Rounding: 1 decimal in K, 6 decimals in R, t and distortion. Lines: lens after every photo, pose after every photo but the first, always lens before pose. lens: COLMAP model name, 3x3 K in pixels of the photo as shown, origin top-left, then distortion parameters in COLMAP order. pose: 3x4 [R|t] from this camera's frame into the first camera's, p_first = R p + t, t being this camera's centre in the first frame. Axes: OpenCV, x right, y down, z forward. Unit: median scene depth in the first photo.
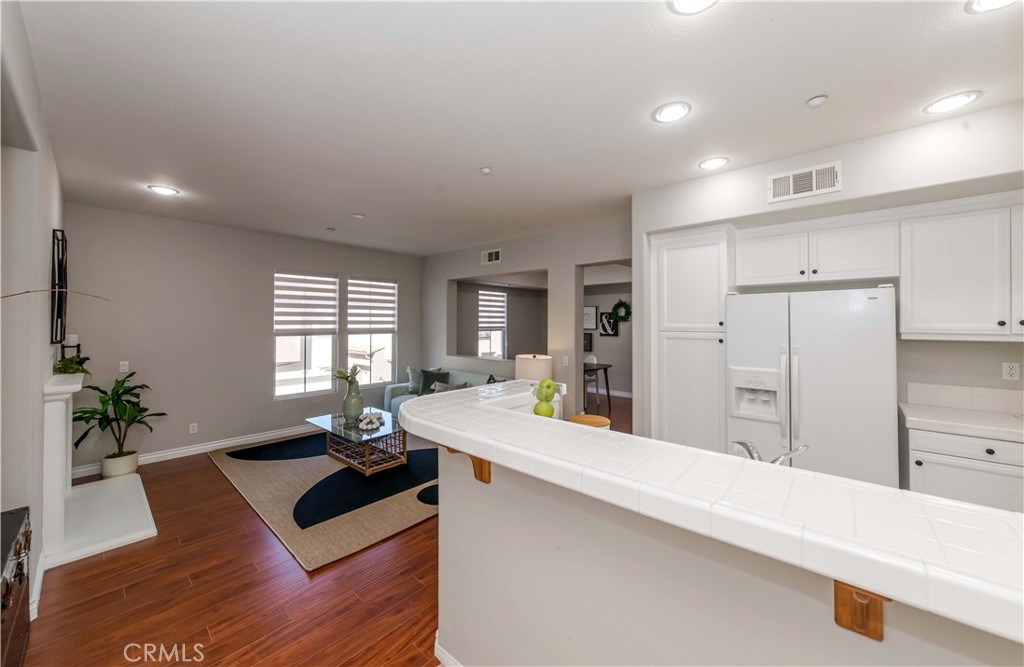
lens RADIAL K [[368.3, 0, 521.2], [0, 368.3, 310.1], [0, 0, 1]] dist [-0.010362, 0.000047]
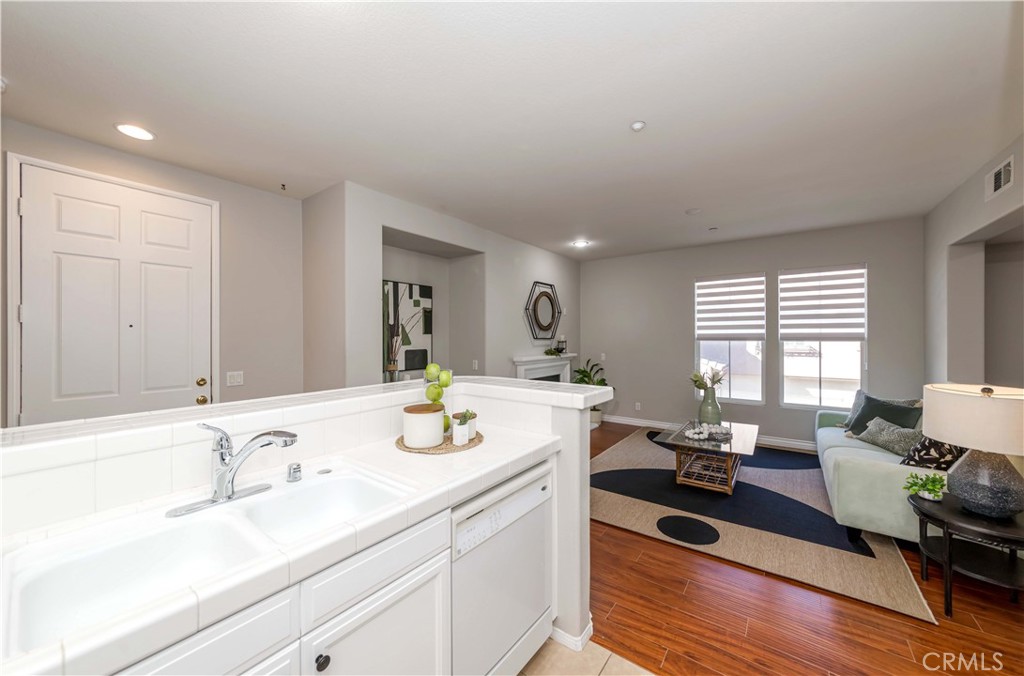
lens RADIAL K [[377.4, 0, 503.7], [0, 377.4, 335.8], [0, 0, 1]] dist [0.002102, -0.000015]
pose [[0.063797, 0.007068, -0.997938, 0.393508], [0.046717, 0.998857, 0.010061, 0.018019], [0.996869, -0.047263, 0.063394, 0.345321]]
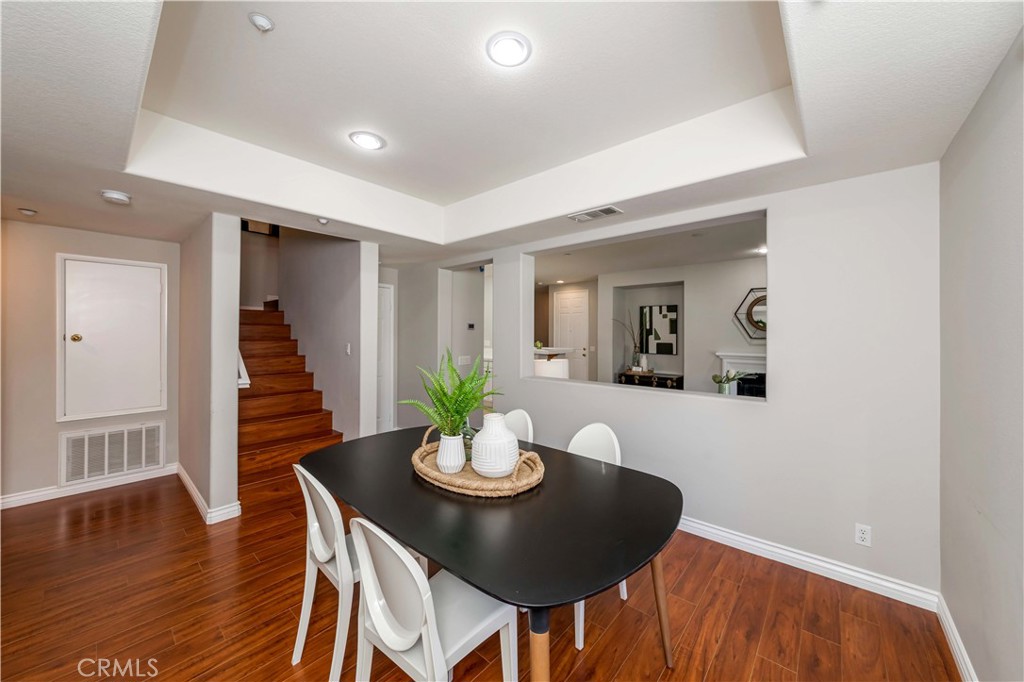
lens RADIAL K [[385.7, 0, 511.0], [0, 385.7, 335.0], [0, 0, 1]] dist [0.000096, 0.000003]
pose [[-0.999632, 0.003107, 0.026944, 0.089151], [0.002029, 0.999200, -0.039944, 0.077950], [-0.027046, -0.039875, -0.998839, 1.759122]]
